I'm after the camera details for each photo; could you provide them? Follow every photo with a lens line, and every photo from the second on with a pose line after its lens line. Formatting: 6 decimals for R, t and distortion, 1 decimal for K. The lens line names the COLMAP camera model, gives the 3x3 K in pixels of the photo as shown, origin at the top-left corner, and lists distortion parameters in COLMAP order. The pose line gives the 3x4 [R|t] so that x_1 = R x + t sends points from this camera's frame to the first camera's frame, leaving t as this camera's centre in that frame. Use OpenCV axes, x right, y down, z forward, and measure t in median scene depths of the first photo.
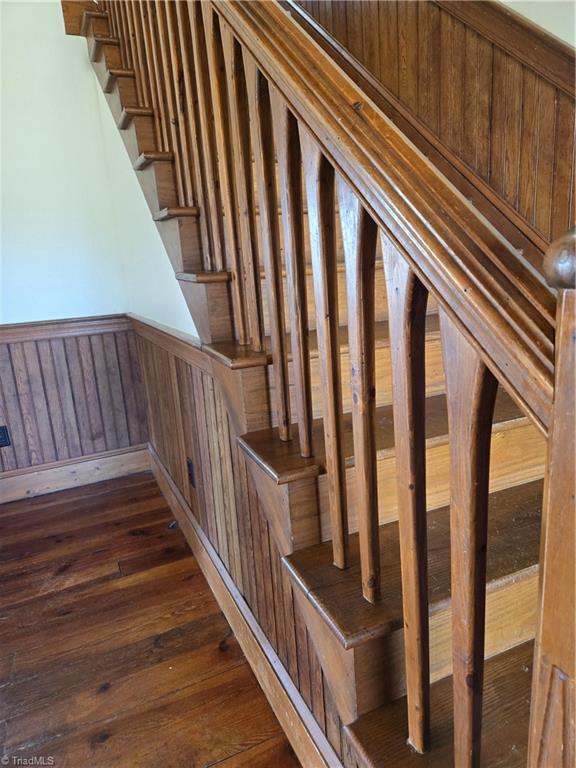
lens RADIAL K [[519.8, 0, 286.3], [0, 519.8, 384.5], [0, 0, 1]] dist [0.059004, -0.032822]
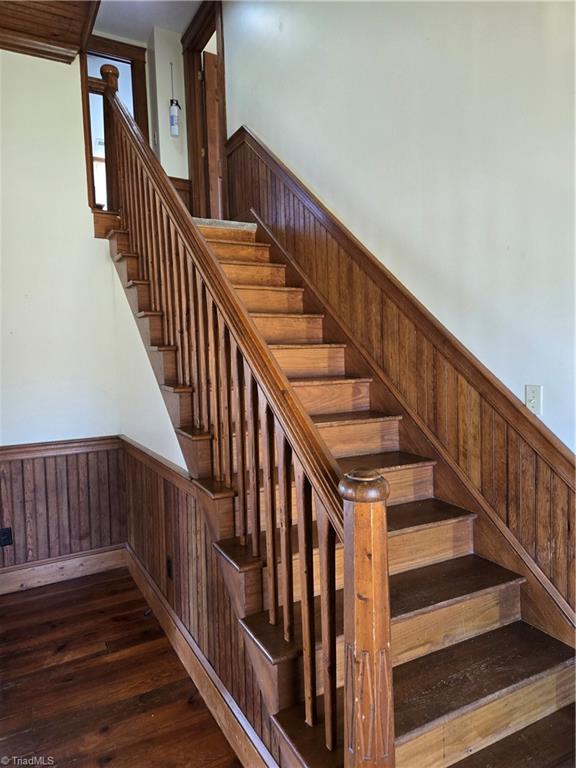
lens RADIAL K [[519.8, 0, 289.1], [0, 519.8, 383.5], [0, 0, 1]] dist [0.059004, -0.032822]
pose [[0.995870, 0.038100, 0.082408, -0.010178], [-0.022761, 0.983470, -0.179633, -0.071768], [-0.087890, 0.177015, 0.980276, -0.506908]]
